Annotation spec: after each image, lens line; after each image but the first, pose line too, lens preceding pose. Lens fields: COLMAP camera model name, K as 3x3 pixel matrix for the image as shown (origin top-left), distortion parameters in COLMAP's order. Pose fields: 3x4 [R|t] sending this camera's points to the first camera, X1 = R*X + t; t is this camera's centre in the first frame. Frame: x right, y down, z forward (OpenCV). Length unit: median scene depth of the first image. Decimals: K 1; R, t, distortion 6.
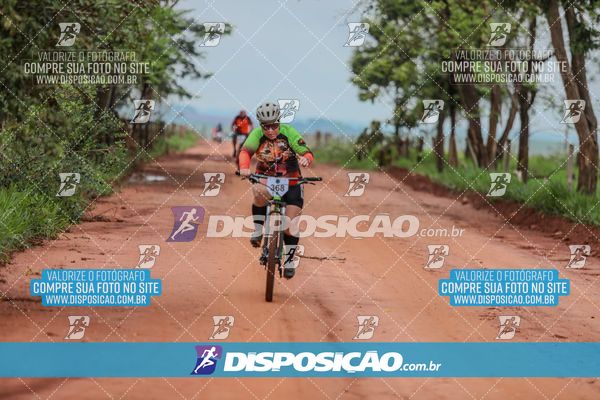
lens RADIAL K [[3374.6, 0, 300.5], [0, 3374.6, 200.6], [0, 0, 1]] dist [0.046422, 0.497284]
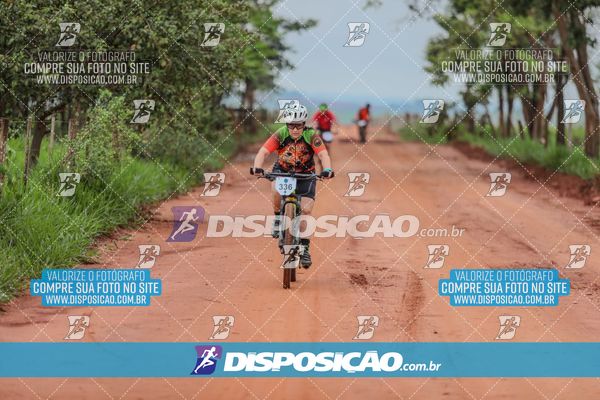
lens RADIAL K [[3492.7, 0, 300.8], [0, 3492.7, 199.2], [0, 0, 1]] dist [0.126761, 7.161698]
pose [[0.998824, -0.035350, -0.033187, 0.013801], [0.035477, 0.999365, 0.003254, 0.005118], [0.033051, -0.004427, 0.999444, -0.260505]]
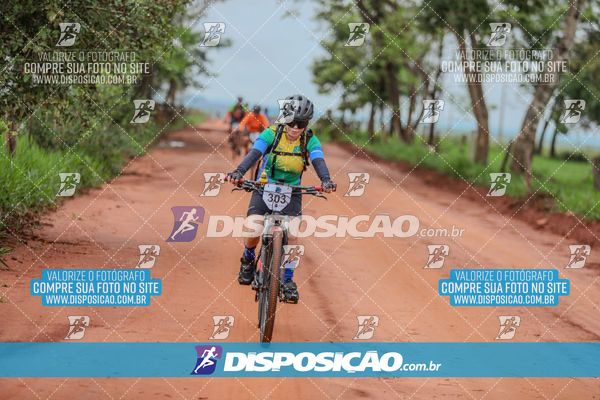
lens RADIAL K [[2179.8, 0, 299.5], [0, 2179.8, 199.7], [0, 0, 1]] dist [-0.103388, -0.080755]
pose [[0.999488, 0.029091, 0.013284, -0.002225], [-0.029329, 0.999407, 0.018050, -0.001233], [-0.012751, -0.018430, 0.999749, 0.067837]]
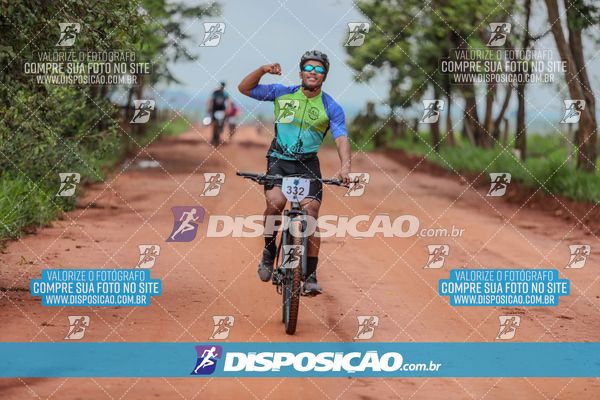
lens RADIAL K [[3395.7, 0, 301.5], [0, 3395.7, 200.0], [0, 0, 1]] dist [0.085238, 0.323115]
pose [[0.999832, -0.018219, 0.001793, -0.000334], [0.018211, 0.999823, 0.004650, 0.000098], [-0.001878, -0.004616, 0.999988, 0.004553]]
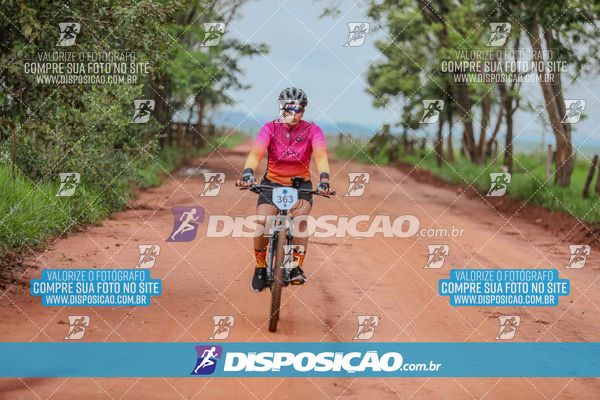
lens RADIAL K [[2685.9, 0, 300.0], [0, 2685.9, 199.8], [0, 0, 1]] dist [-0.167115, 2.216345]
pose [[0.999931, 0.002494, -0.011521, 0.003043], [-0.002445, 0.999988, 0.004284, -0.000817], [0.011531, -0.004256, 0.999924, 0.047084]]
